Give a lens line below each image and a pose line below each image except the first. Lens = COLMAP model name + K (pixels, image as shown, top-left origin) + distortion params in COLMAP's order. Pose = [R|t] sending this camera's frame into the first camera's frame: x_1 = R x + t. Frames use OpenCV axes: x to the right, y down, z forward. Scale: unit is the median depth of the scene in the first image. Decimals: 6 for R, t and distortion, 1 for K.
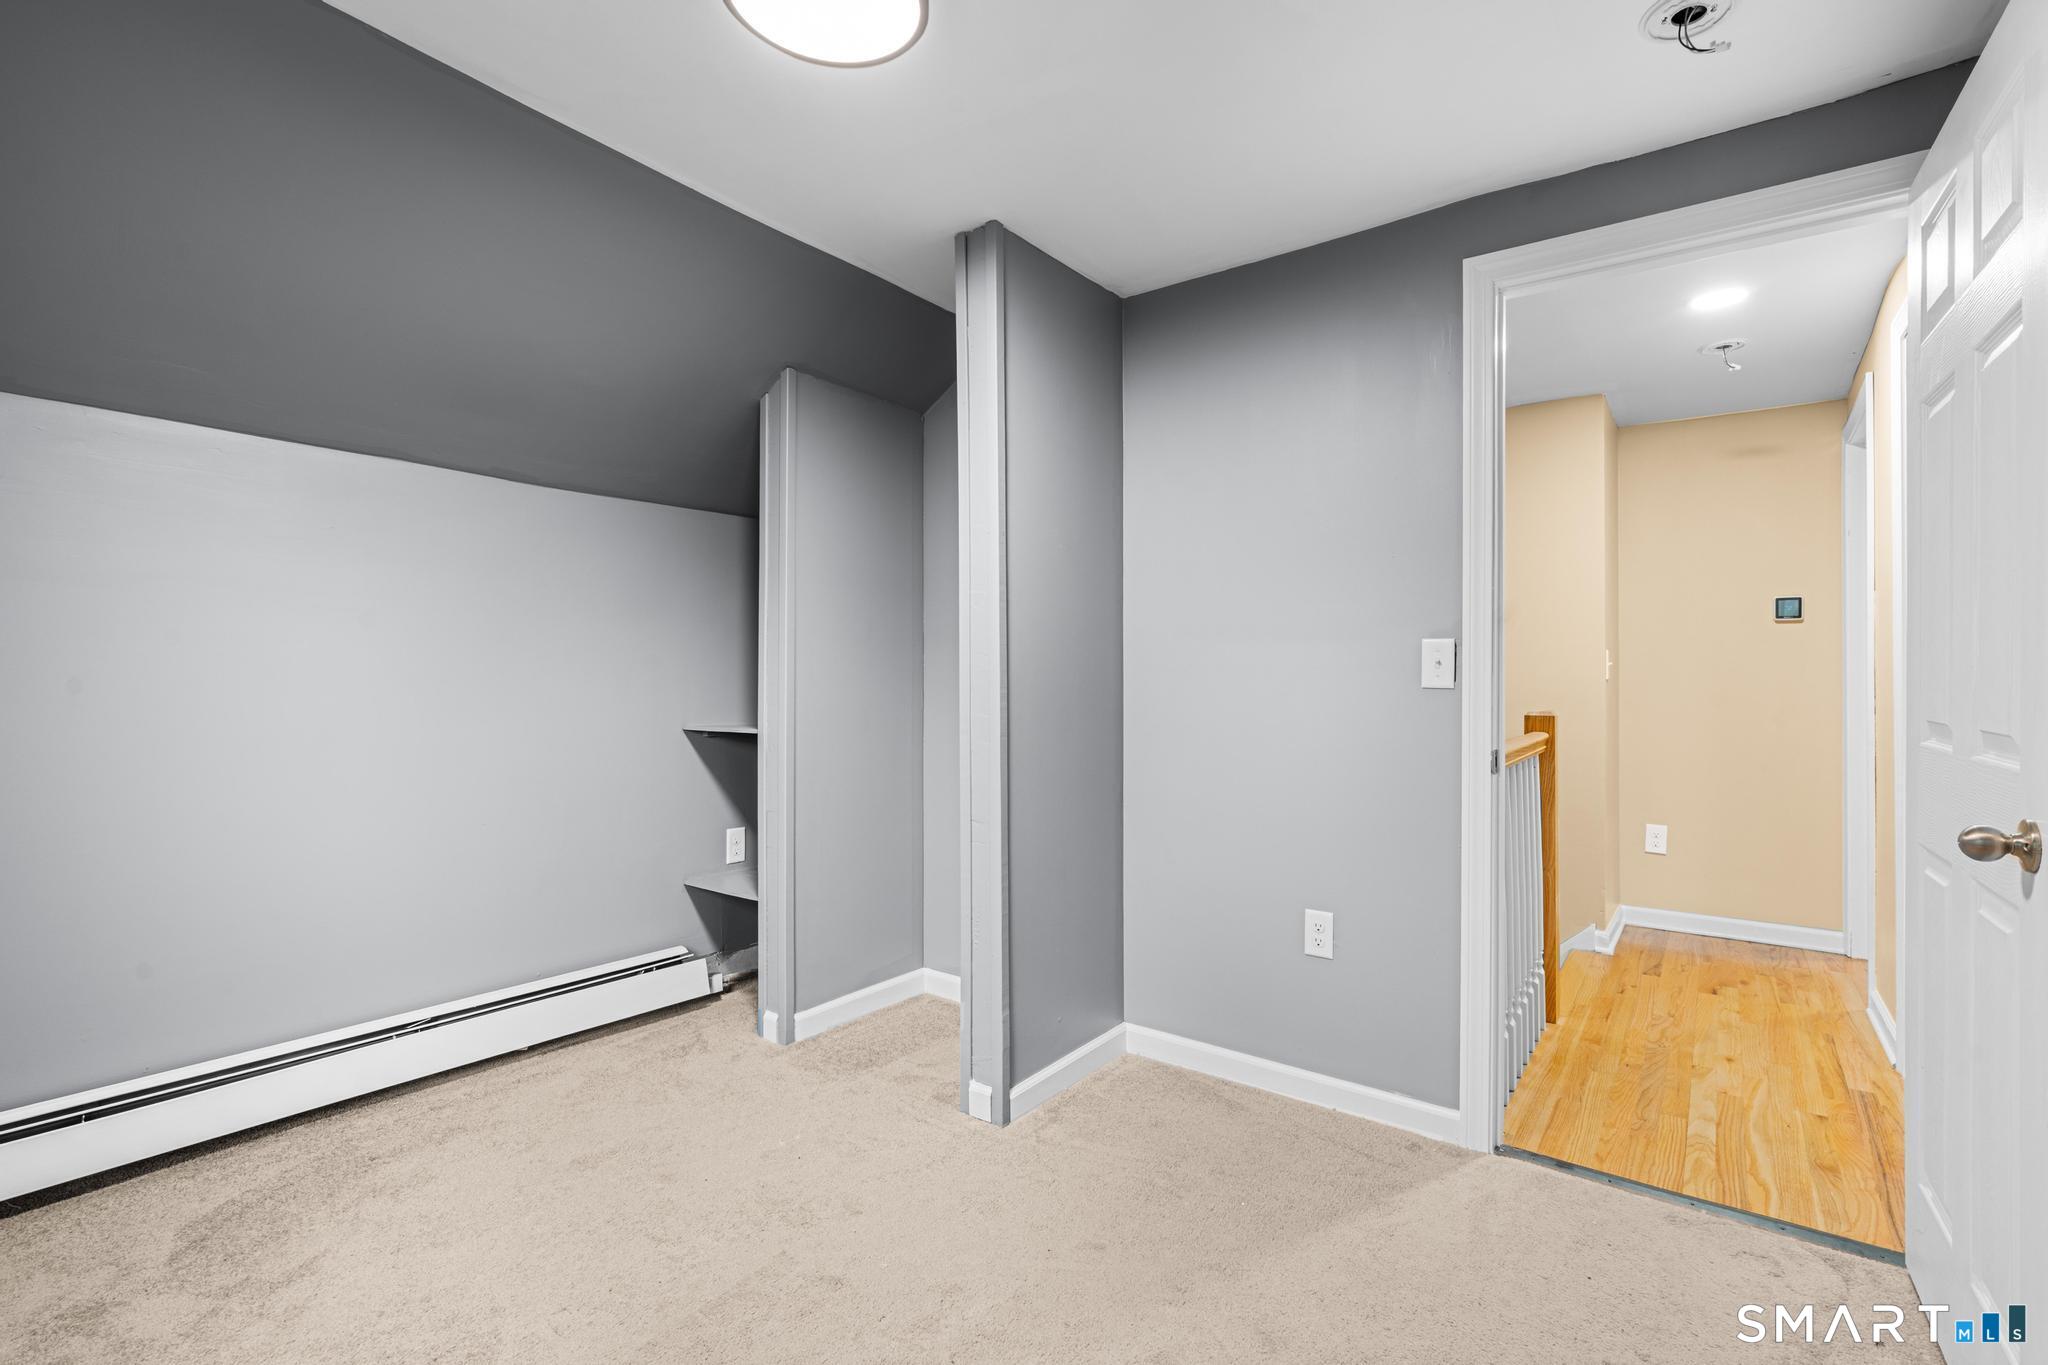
lens RADIAL K [[918.6, 0, 1024.4], [0, 918.6, 689.2], [0, 0, 1]] dist [-0.008851, 0.004777]
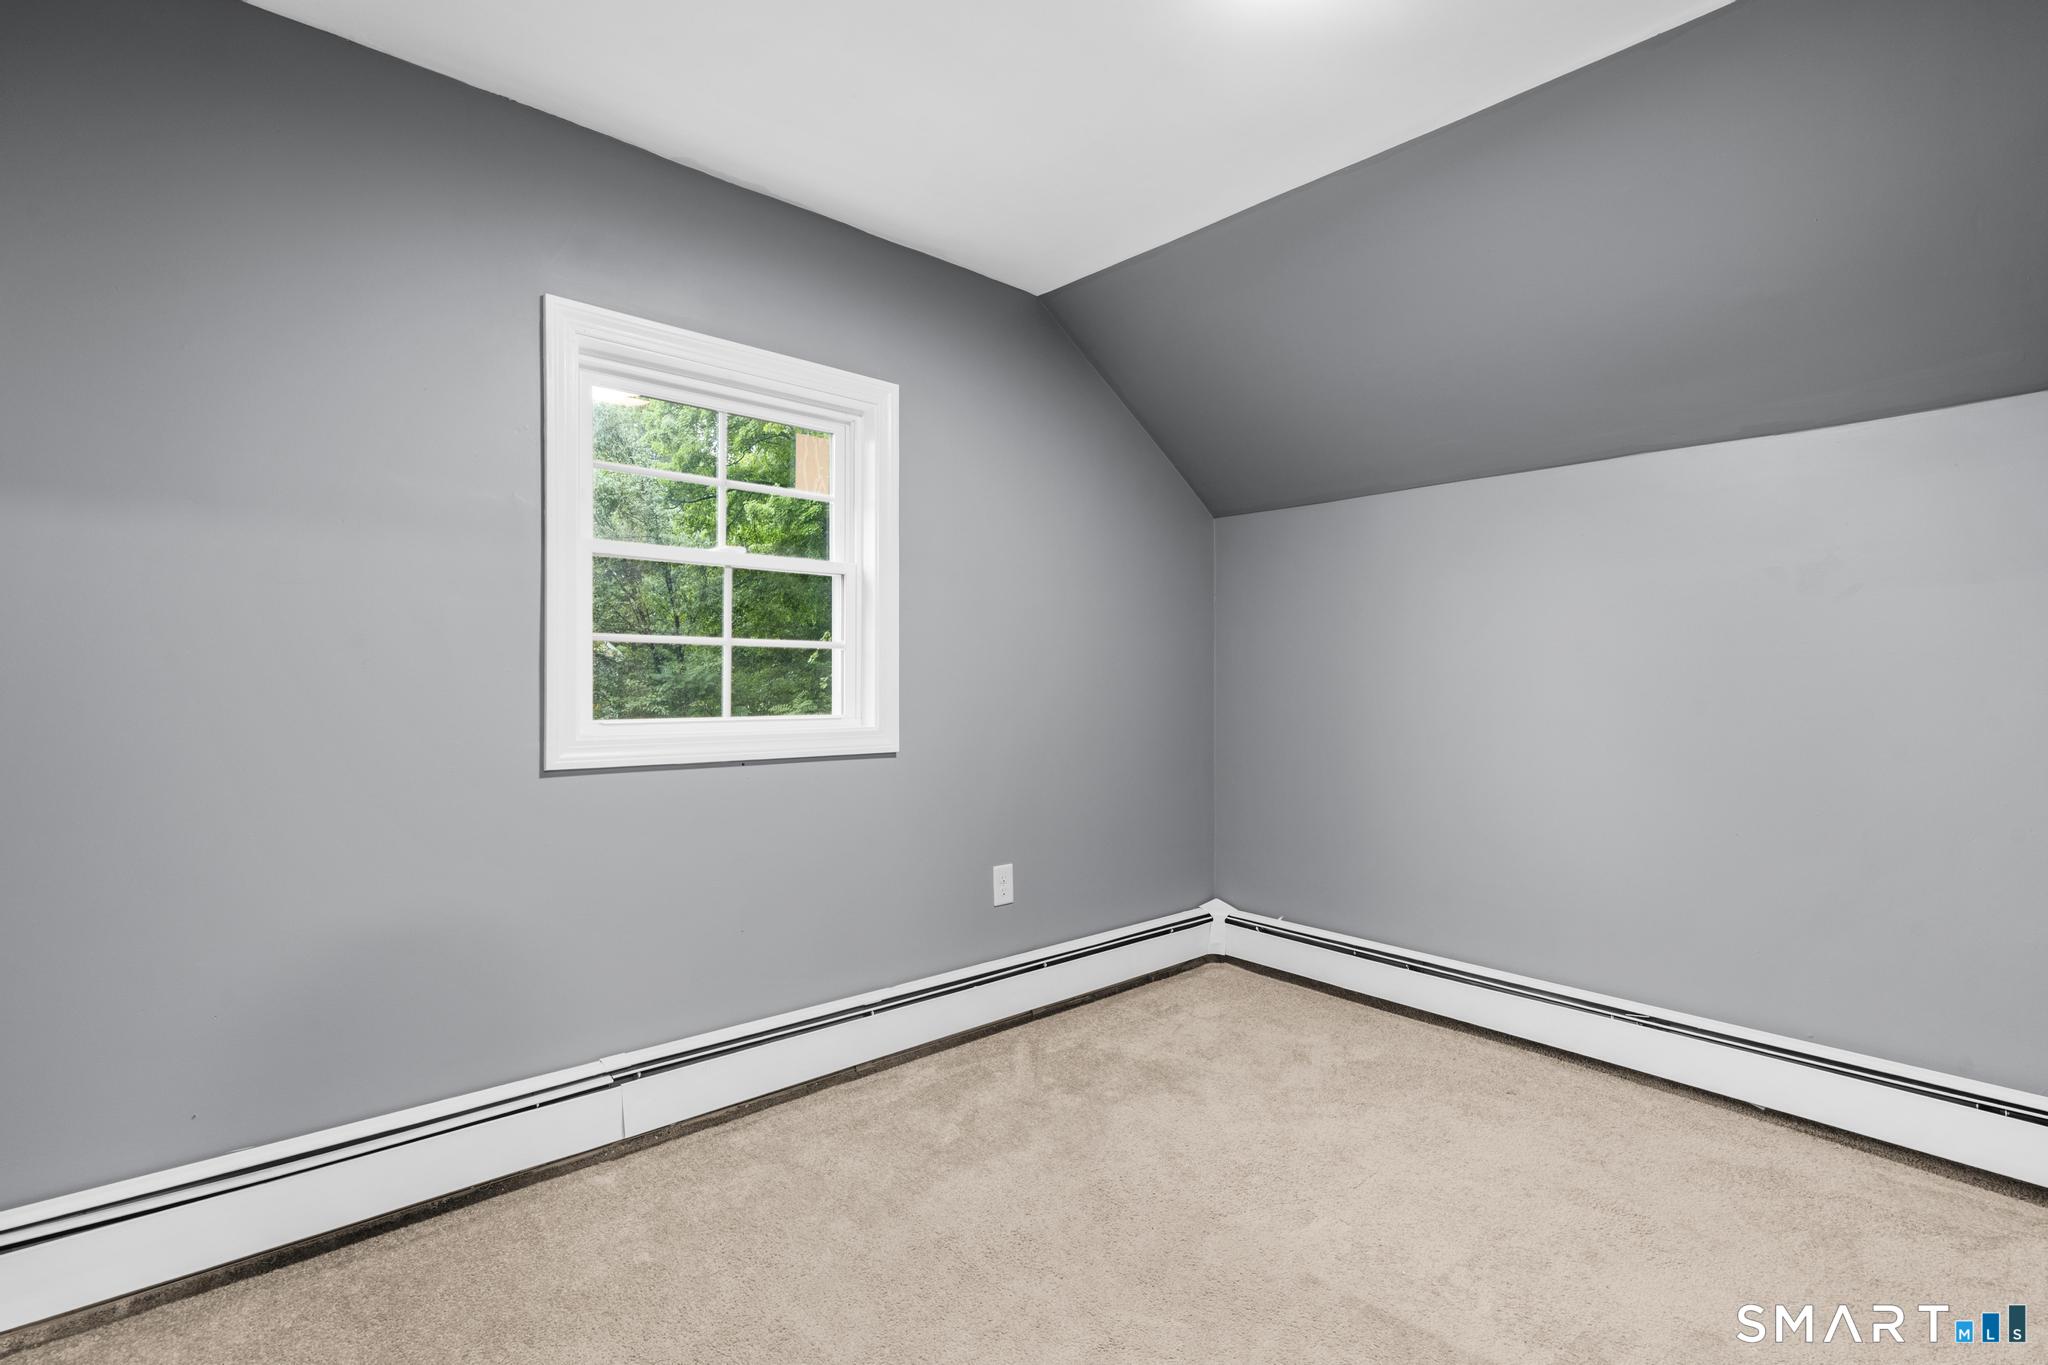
lens RADIAL K [[918.6, 0, 1024.4], [0, 918.6, 689.2], [0, 0, 1]] dist [-0.008851, 0.004777]
pose [[-0.207161, 0.007296, -0.978280, 0.452606], [-0.003764, 0.999959, 0.008255, 0.001959], [0.978300, 0.005392, -0.207125, 0.547063]]
